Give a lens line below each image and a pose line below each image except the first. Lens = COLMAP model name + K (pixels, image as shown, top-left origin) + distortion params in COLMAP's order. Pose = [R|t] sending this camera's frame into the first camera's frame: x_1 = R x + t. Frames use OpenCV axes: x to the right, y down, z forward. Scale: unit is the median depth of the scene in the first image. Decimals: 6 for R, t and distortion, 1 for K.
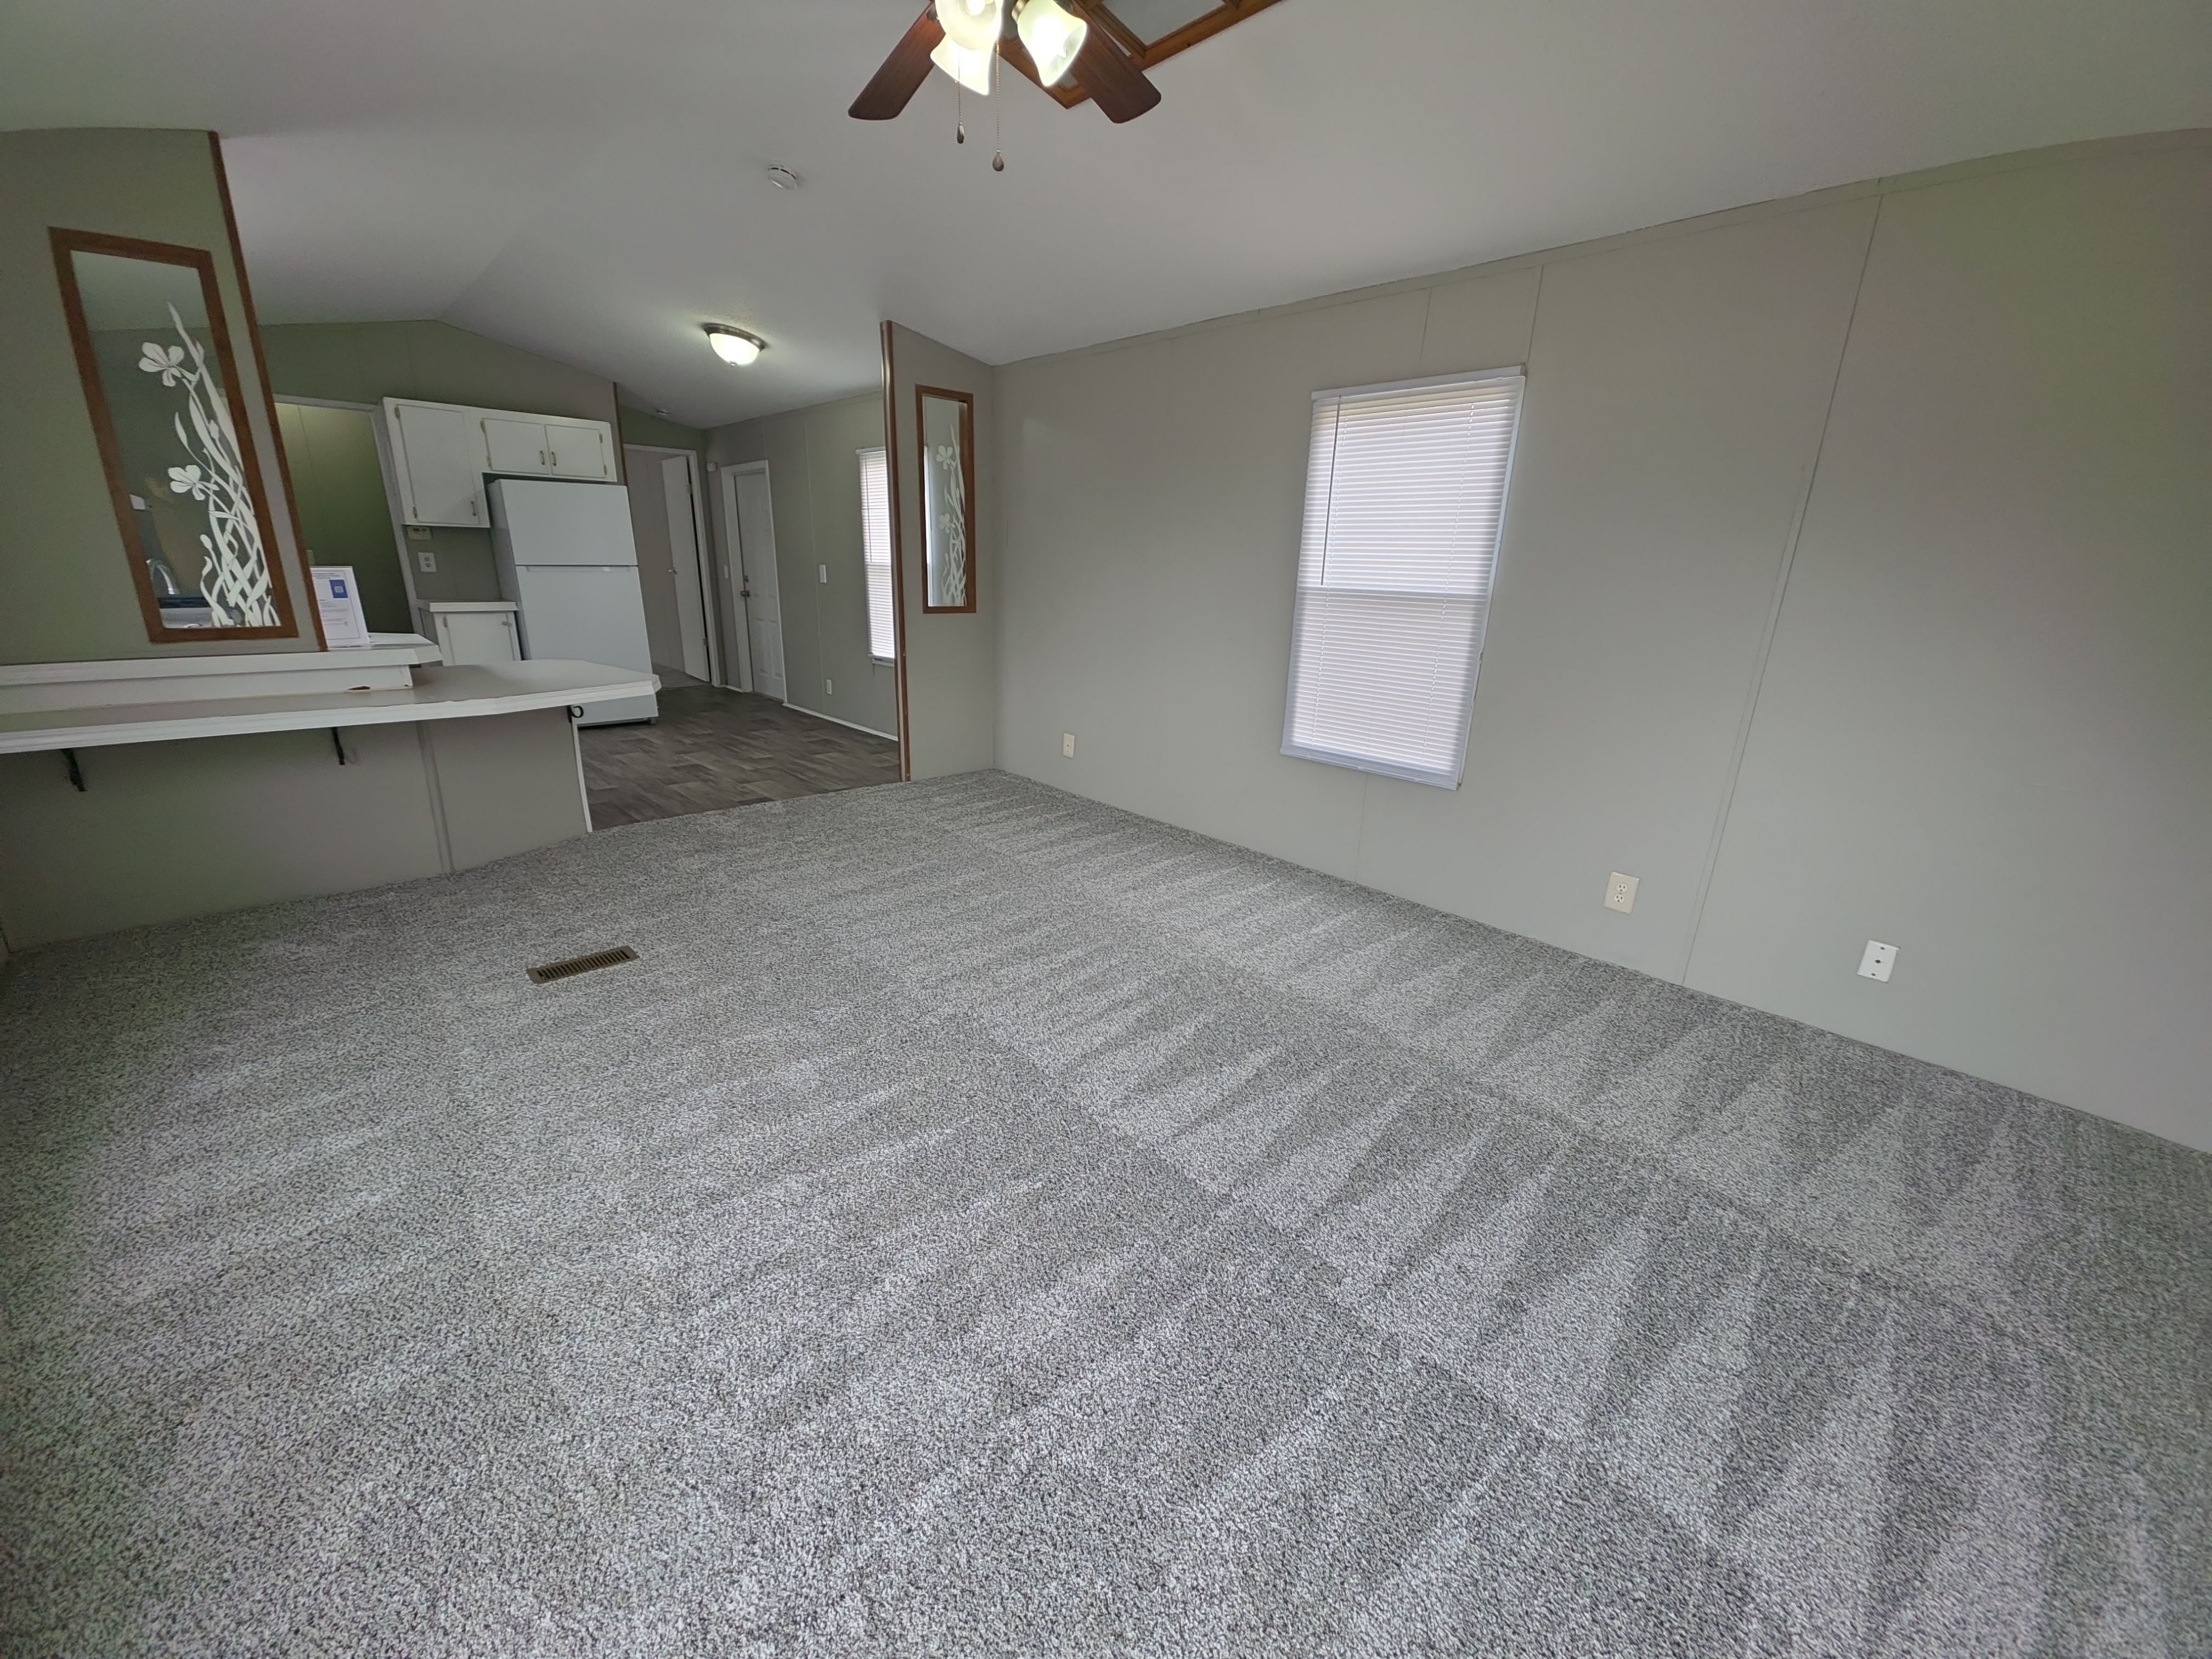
lens RADIAL K [[870.8, 0, 1102.7], [0, 870.8, 826.8], [0, 0, 1]] dist [0.016481, -0.009302]
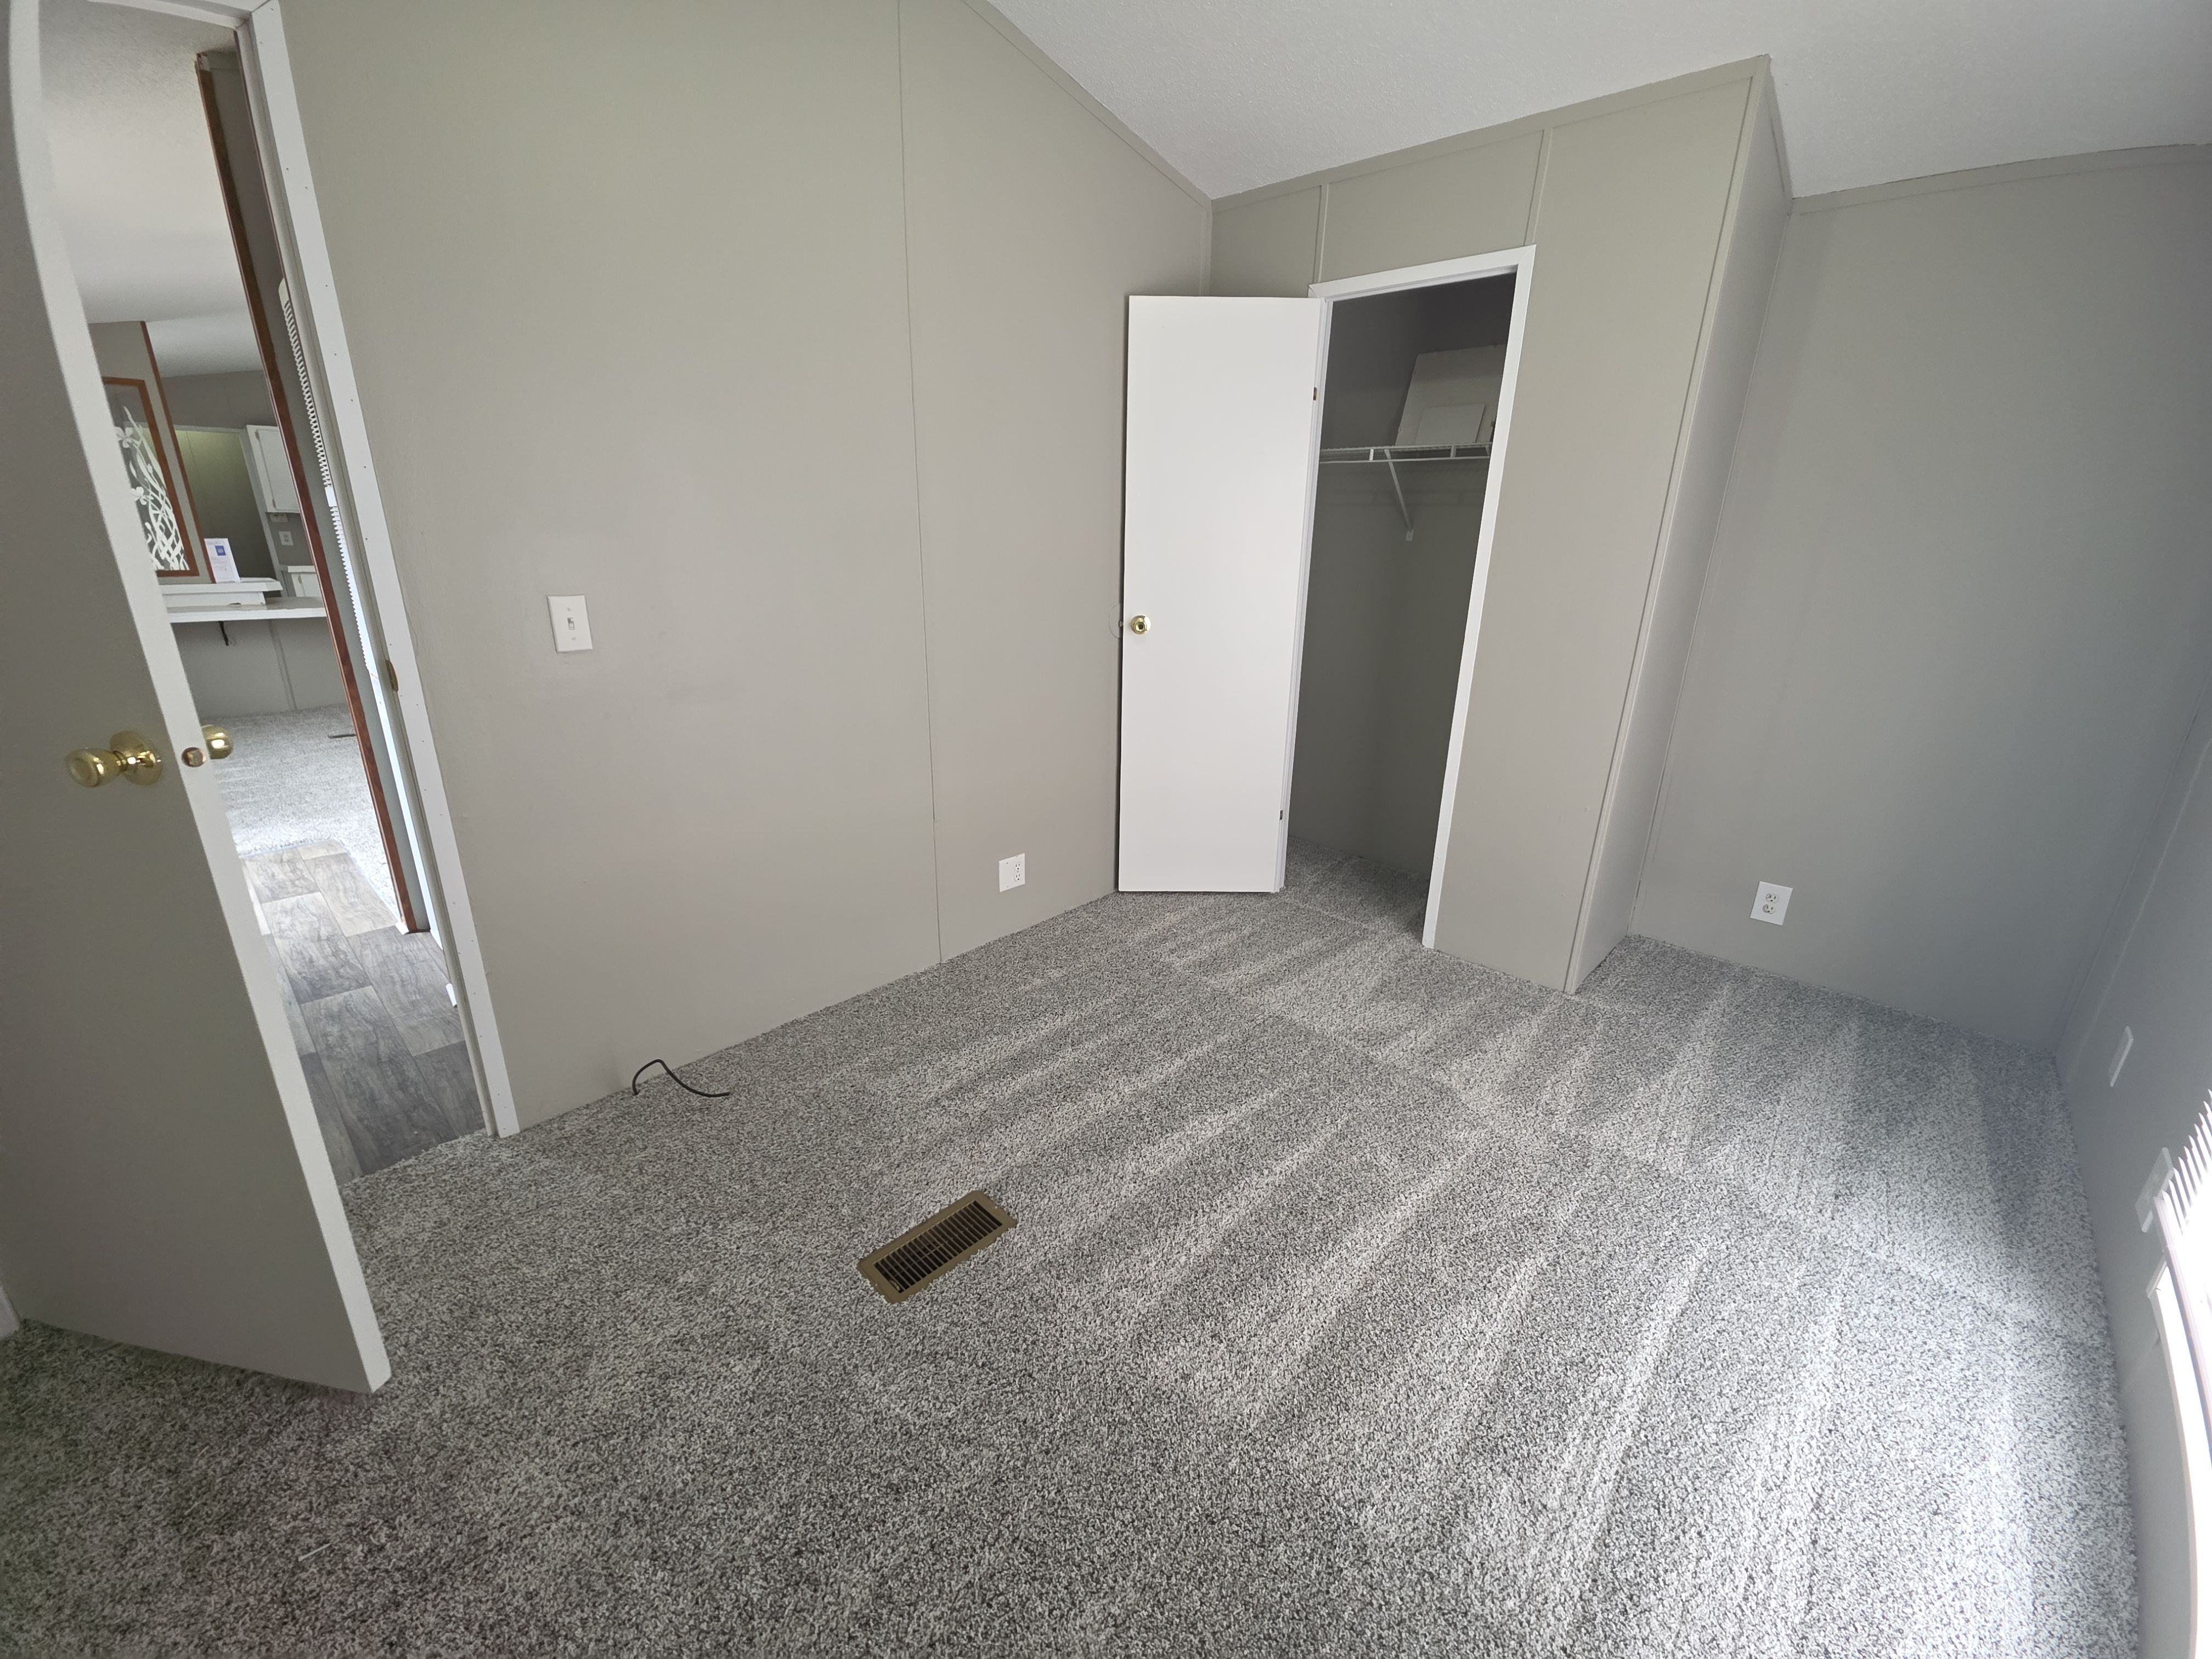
lens RADIAL K [[873.9, 0, 1102.9], [0, 873.9, 826.0], [0, 0, 1]] dist [0.016937, -0.009268]
pose [[0.997726, -0.029707, 0.060500, 0.955542], [0.028250, 0.999294, 0.024787, 0.352390], [-0.061194, -0.023022, 0.997860, -1.093965]]
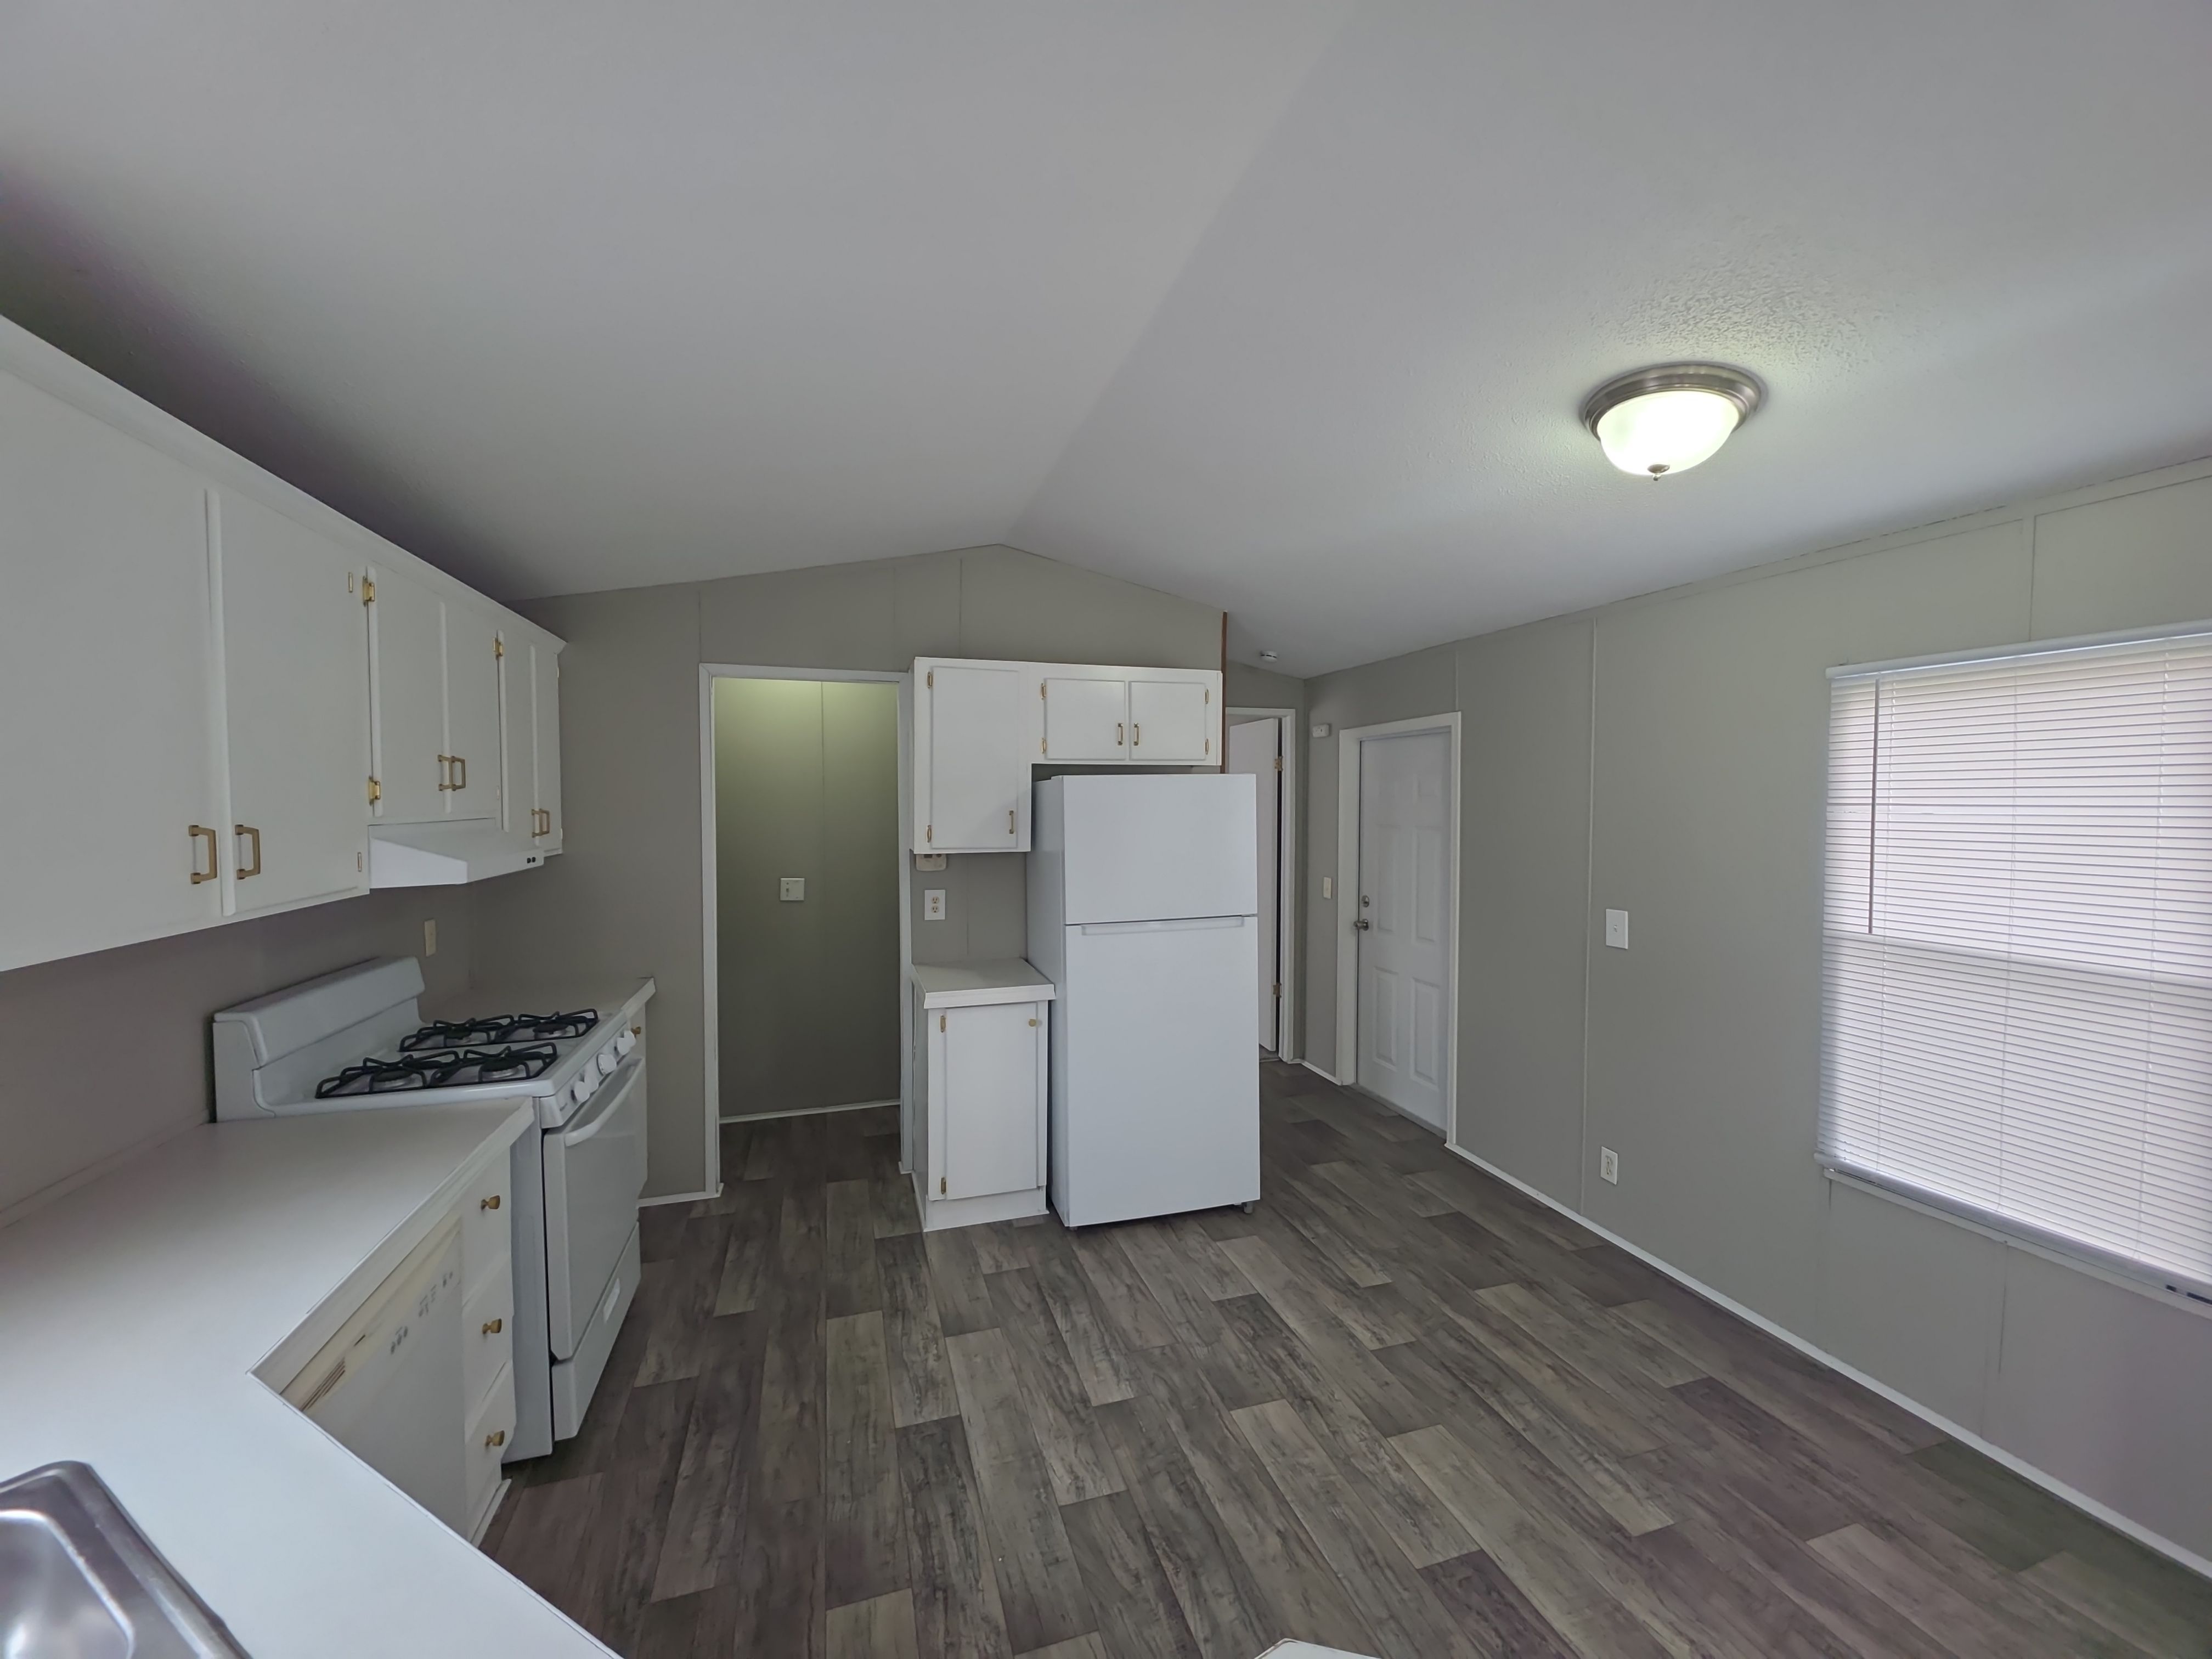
lens RADIAL K [[870.8, 0, 1102.7], [0, 870.8, 826.8], [0, 0, 1]] dist [0.016481, -0.009302]
pose [[0.898708, -0.014041, -0.438324, -0.840840], [-0.103143, 0.964684, -0.242378, -0.464955], [0.426247, 0.263037, 0.865520, 1.076580]]
